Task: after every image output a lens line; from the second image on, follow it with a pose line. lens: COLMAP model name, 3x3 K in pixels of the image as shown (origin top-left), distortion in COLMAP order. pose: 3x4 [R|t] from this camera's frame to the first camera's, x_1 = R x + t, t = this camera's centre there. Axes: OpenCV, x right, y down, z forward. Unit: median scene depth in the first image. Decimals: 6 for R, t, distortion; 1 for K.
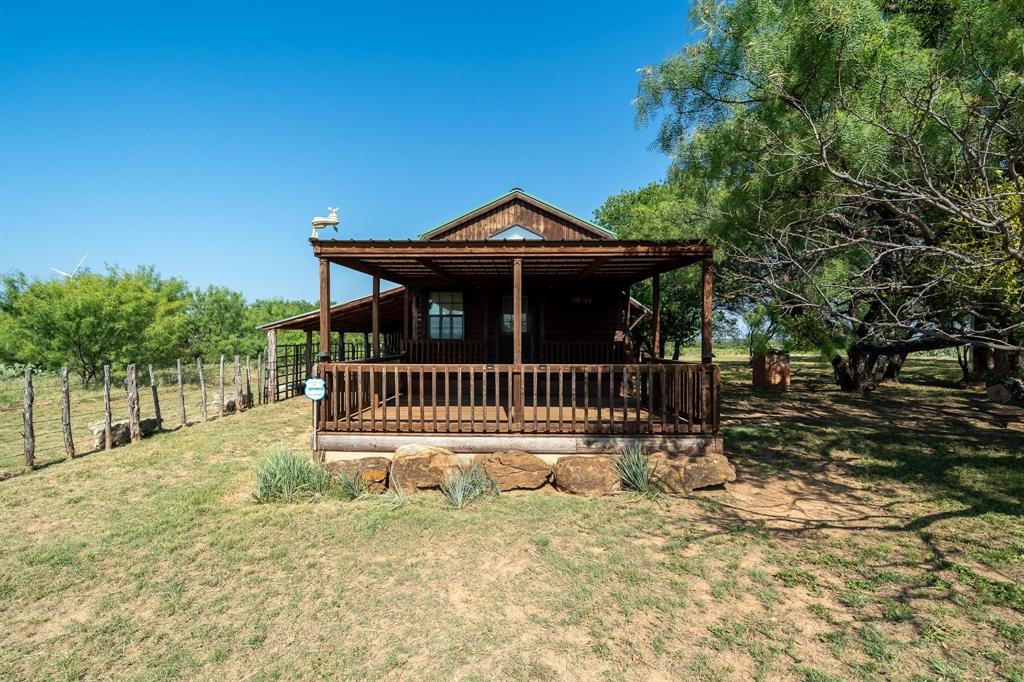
lens RADIAL K [[462.7, 0, 510.9], [0, 462.7, 335.9], [0, 0, 1]] dist [0.001912, -0.000001]
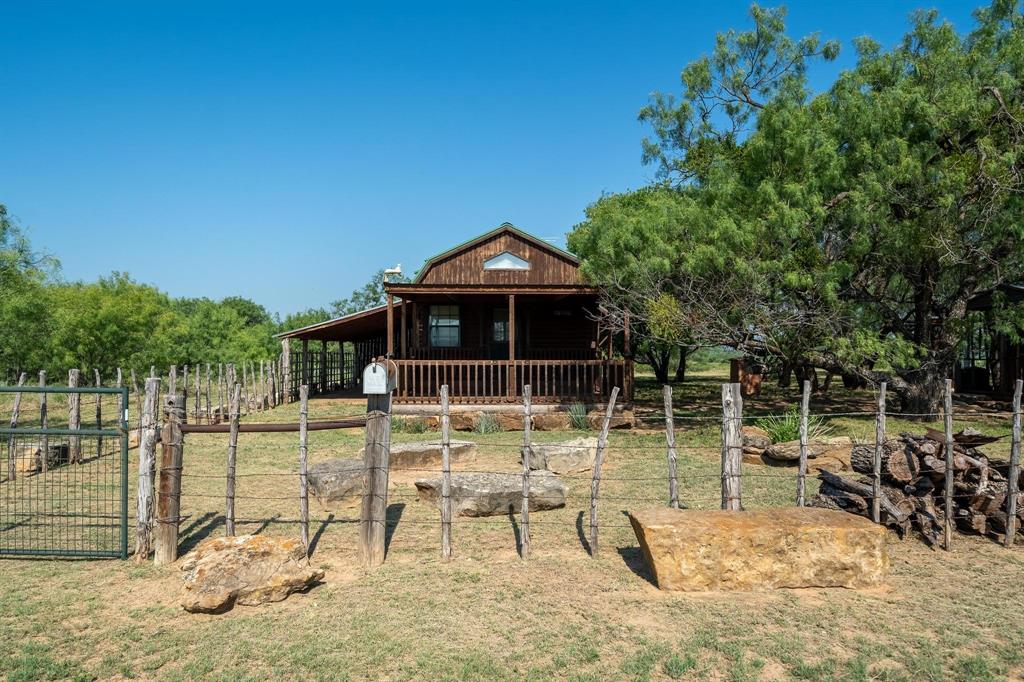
lens RADIAL K [[737.0, 0, 513.3], [0, 737.0, 342.6], [0, 0, 1]] dist [-0.005343, -0.001171]
pose [[0.998980, -0.000147, 0.045154, -0.066295], [0.000459, 0.999976, -0.006901, 0.011850], [-0.045152, 0.006915, 0.998956, -1.075573]]
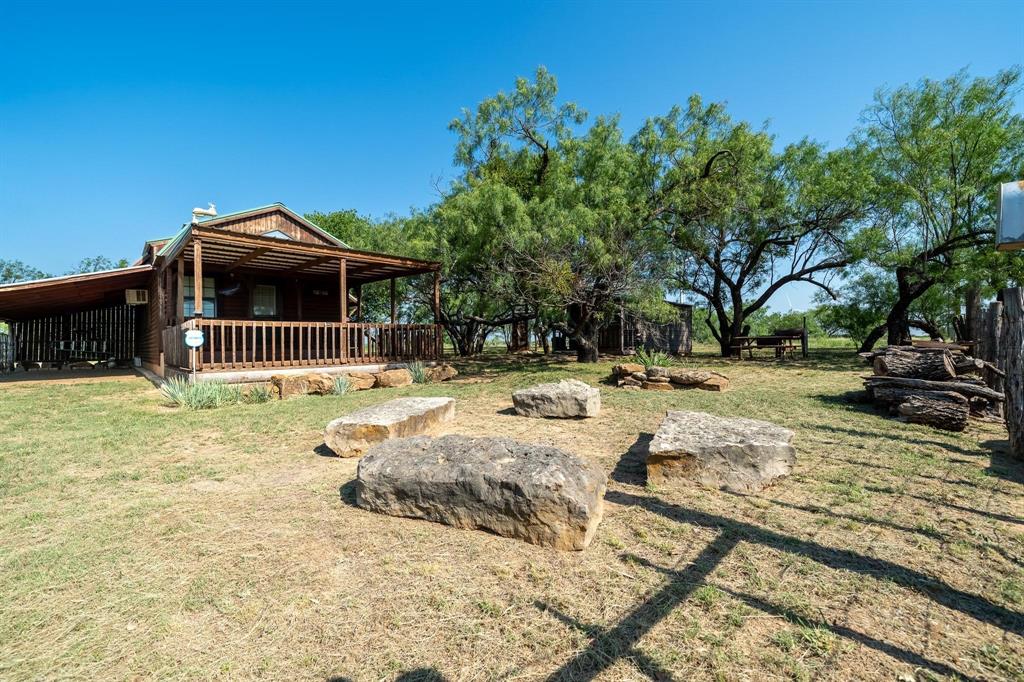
lens RADIAL K [[421.4, 0, 501.7], [0, 421.4, 339.6], [0, 0, 1]] dist [0.000328, 0.000035]
pose [[0.700783, -0.005021, 0.713357, -0.455500], [0.012956, 0.999900, -0.005690, 0.093479], [-0.713257, 0.013230, 0.700778, -0.312755]]
